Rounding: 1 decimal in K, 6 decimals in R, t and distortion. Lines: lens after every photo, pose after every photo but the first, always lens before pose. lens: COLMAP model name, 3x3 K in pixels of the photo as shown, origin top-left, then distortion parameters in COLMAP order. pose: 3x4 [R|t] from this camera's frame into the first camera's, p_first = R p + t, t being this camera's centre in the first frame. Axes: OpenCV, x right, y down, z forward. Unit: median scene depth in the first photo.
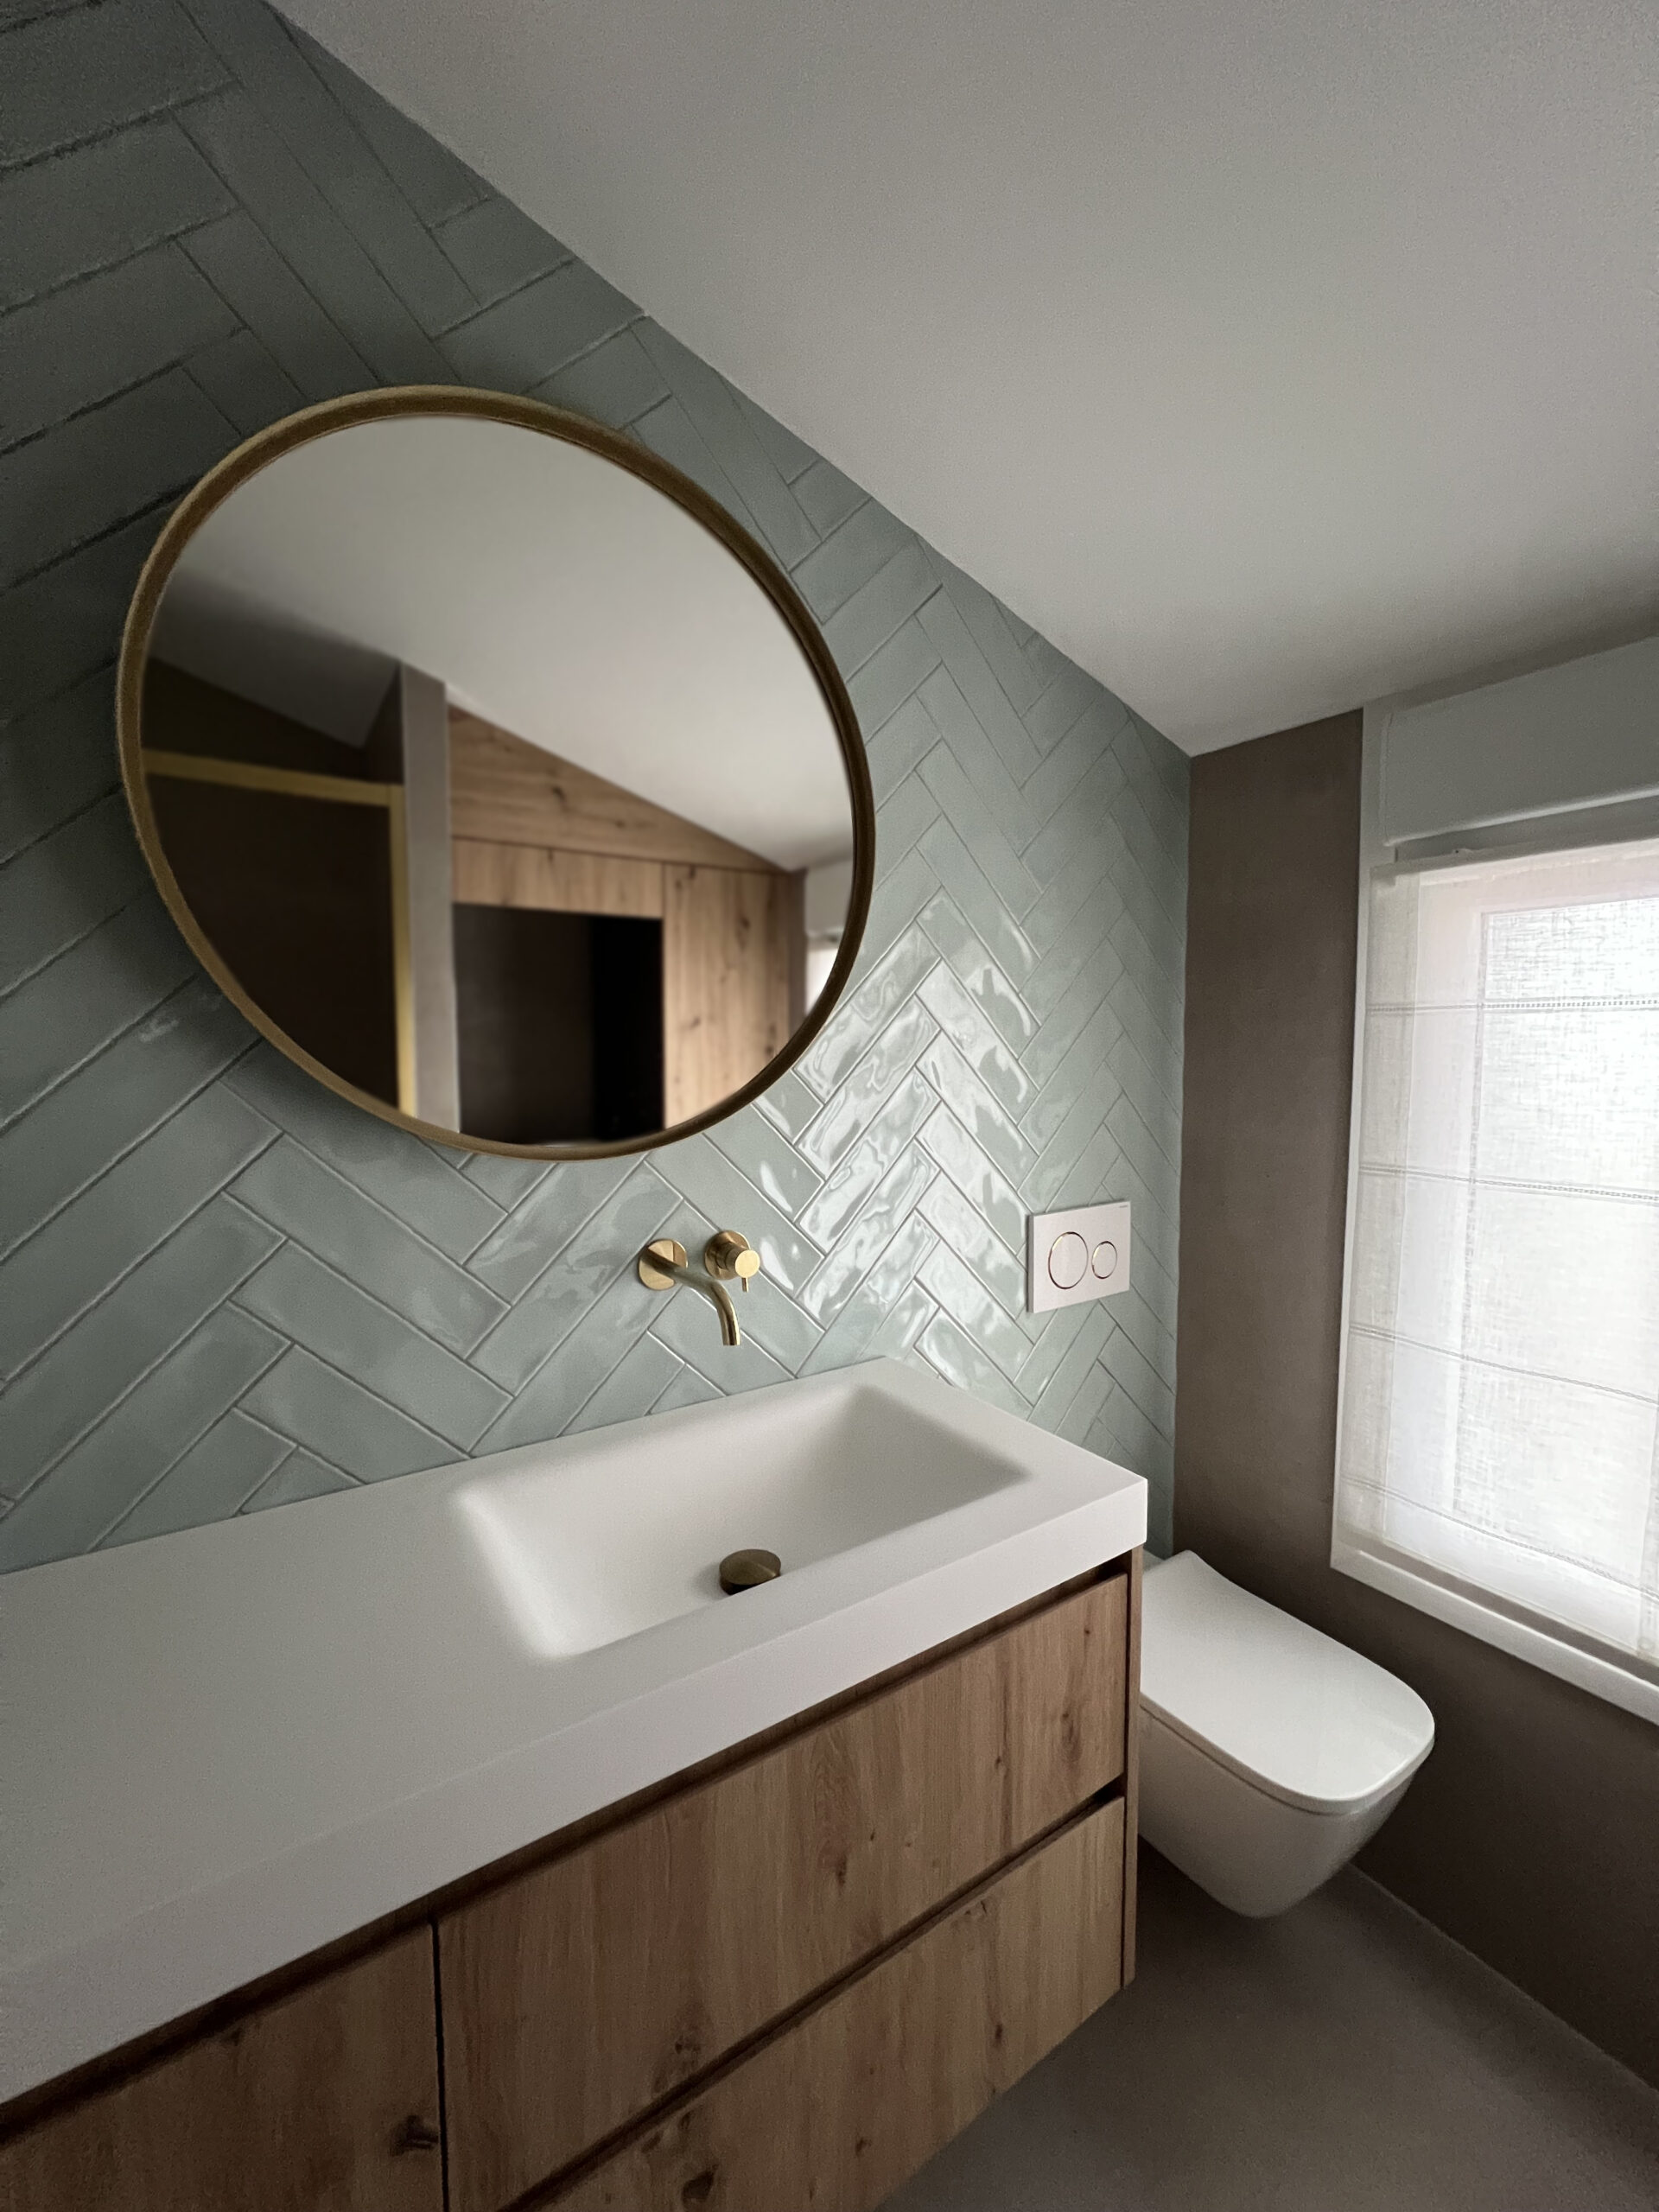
lens RADIAL K [[895.1, 0, 837.2], [0, 895.1, 1102.2], [0, 0, 1]] dist [0.002740, 0.000950]
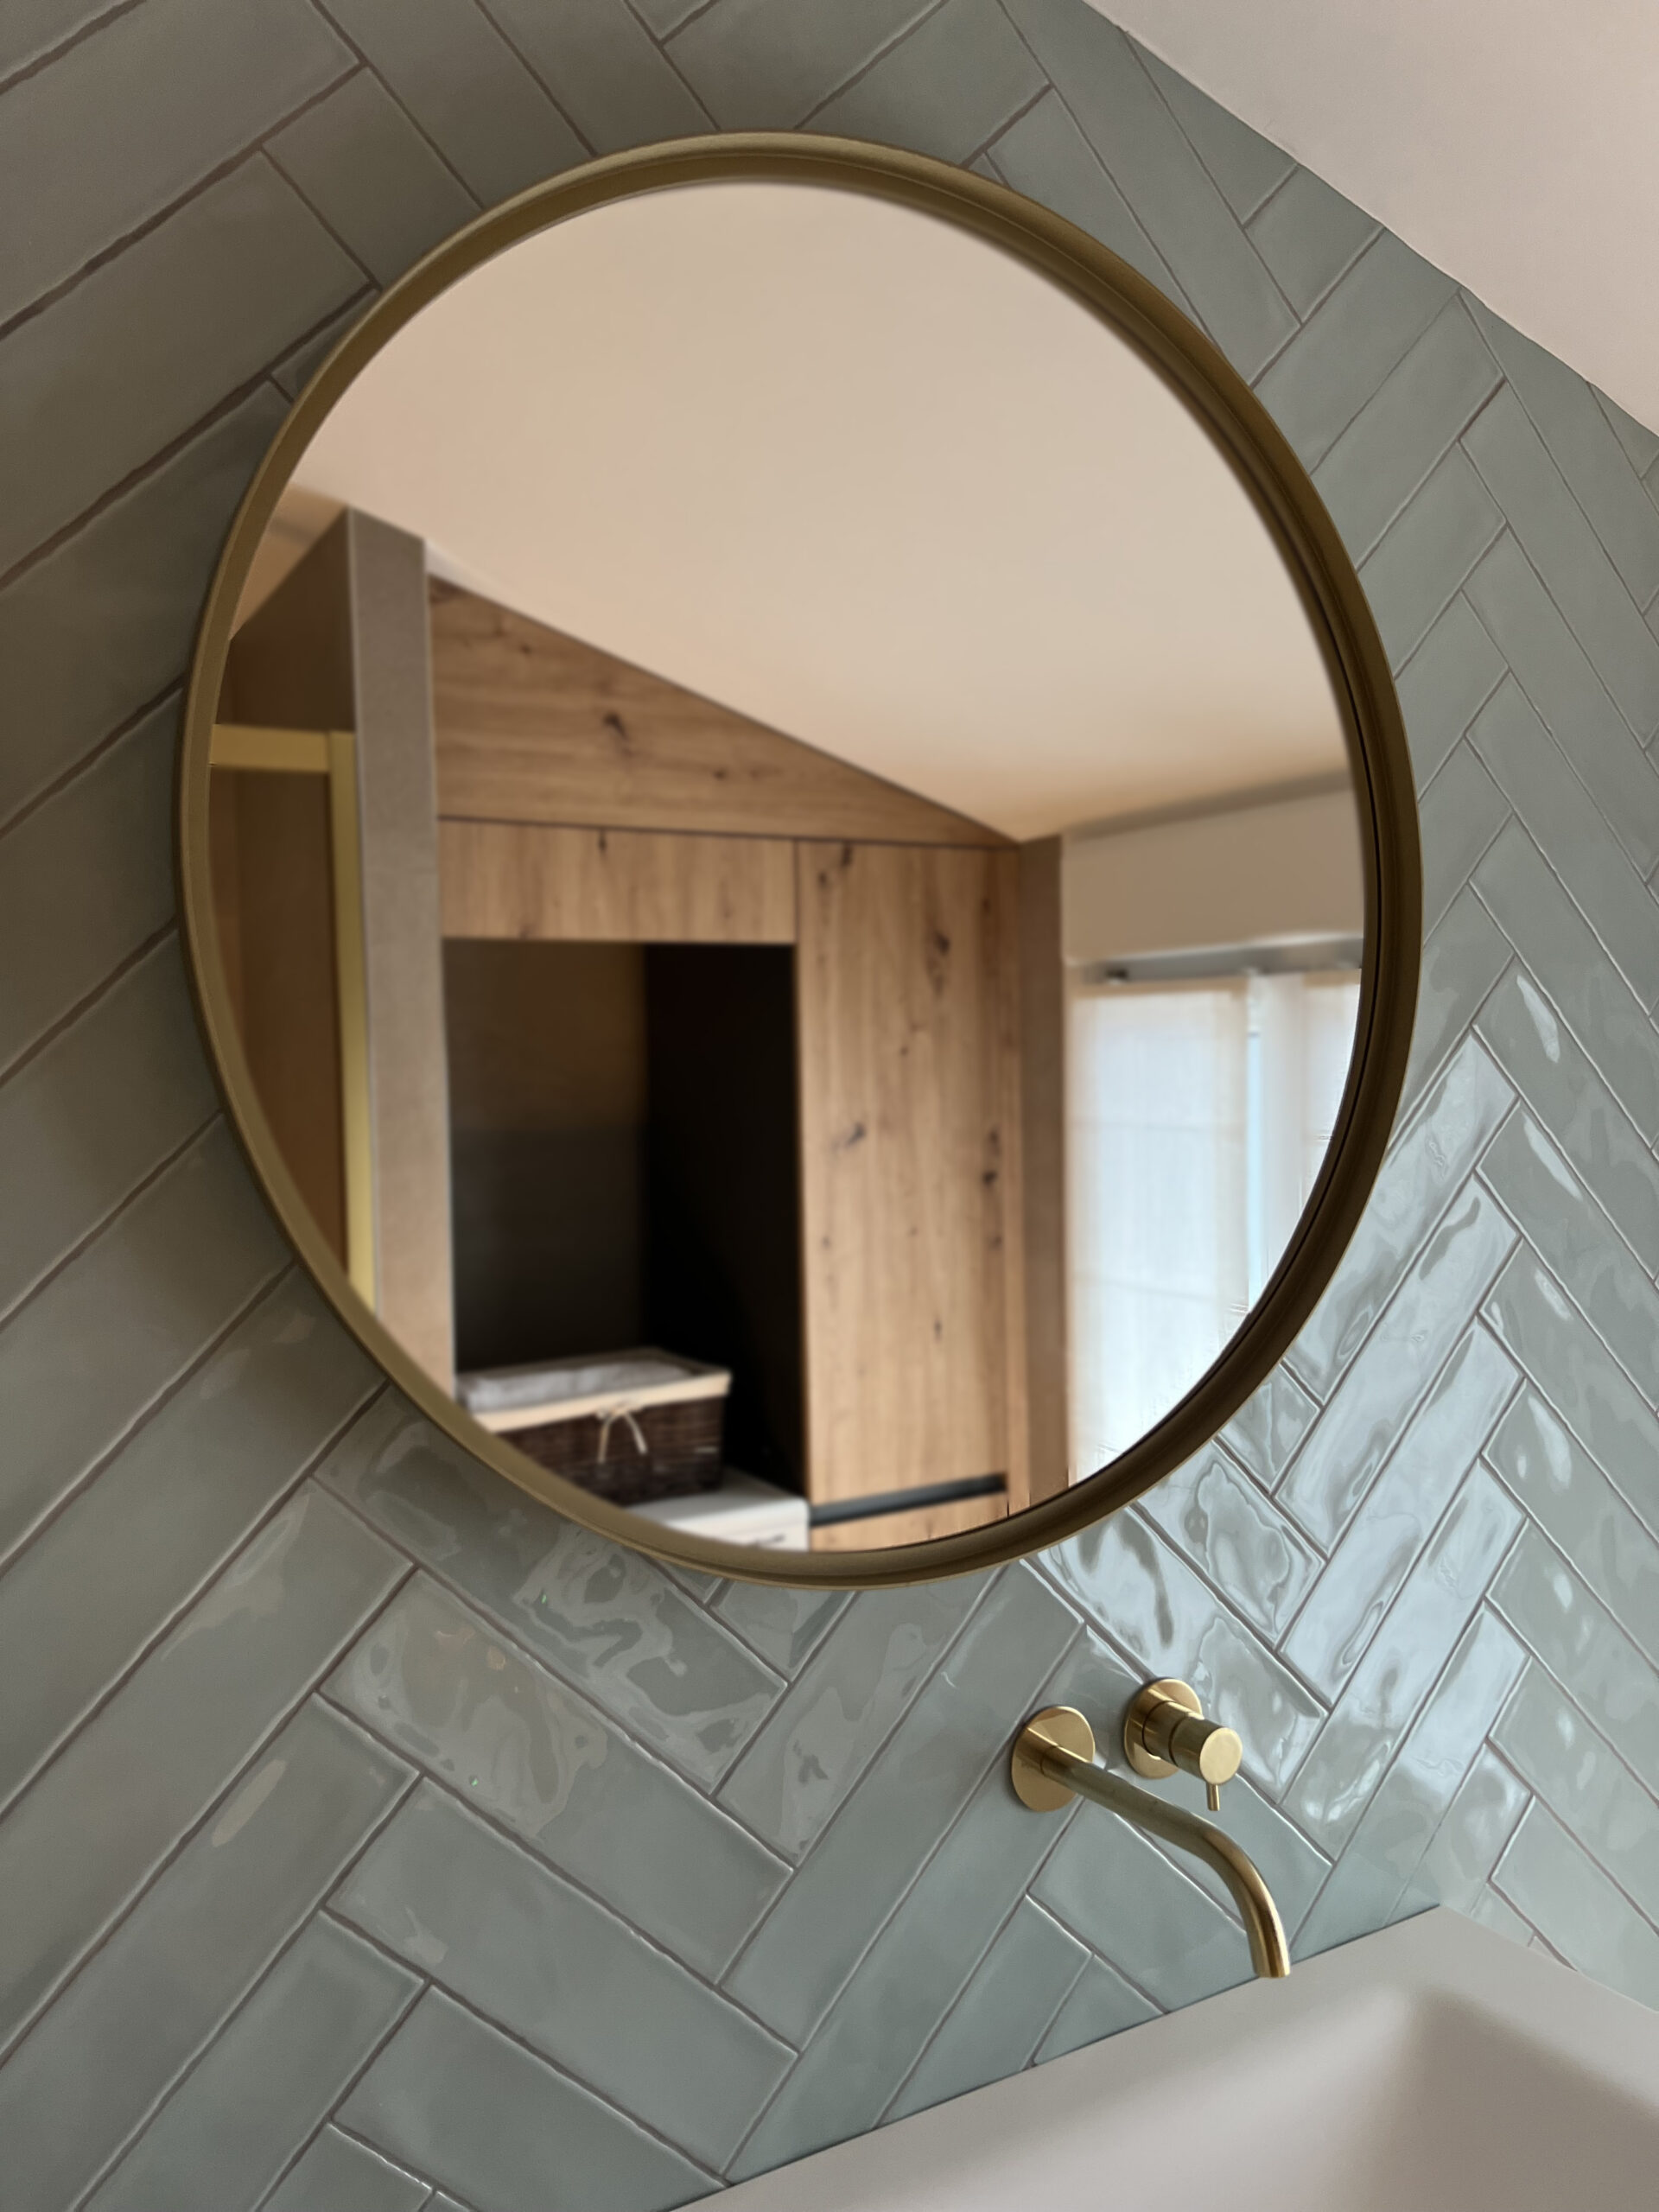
lens RADIAL K [[1670.5, 0, 890.6], [0, 1670.5, 1138.7], [0, 0, 1]] dist [0.046976, -0.050916]
pose [[0.997863, -0.019614, -0.062325, -0.105113], [0.017057, 0.999001, -0.041309, -0.062013], [0.063073, 0.040158, 0.997201, 0.017731]]
